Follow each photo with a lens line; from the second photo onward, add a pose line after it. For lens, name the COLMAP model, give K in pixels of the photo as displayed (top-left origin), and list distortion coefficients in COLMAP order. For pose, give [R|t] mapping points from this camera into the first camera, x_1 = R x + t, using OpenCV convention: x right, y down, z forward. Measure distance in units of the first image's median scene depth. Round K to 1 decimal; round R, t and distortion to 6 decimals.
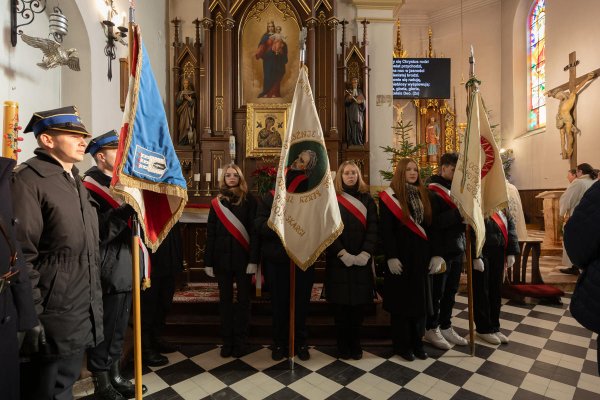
lens RADIAL K [[282.0, 0, 300.2], [0, 282.0, 199.1], [0, 0, 1]] dist [-0.013898, -0.000493]
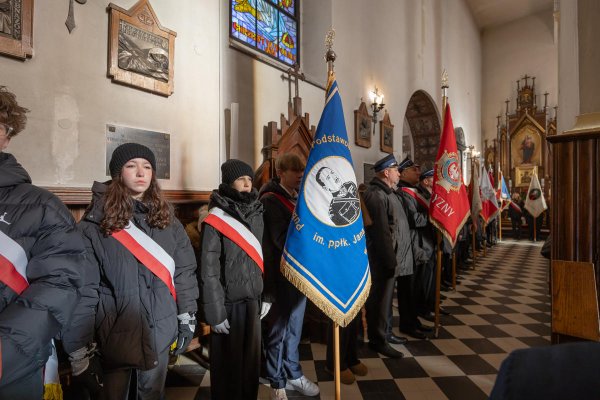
lens RADIAL K [[282.0, 0, 300.1], [0, 282.0, 201.5], [0, 0, 1]] dist [-0.013898, -0.000493]
pose [[0.704897, 0.002764, -0.709305, 0.266111], [-0.005711, 0.999982, -0.001779, 0.015993], [0.709287, 0.005305, 0.704900, -2.438749]]
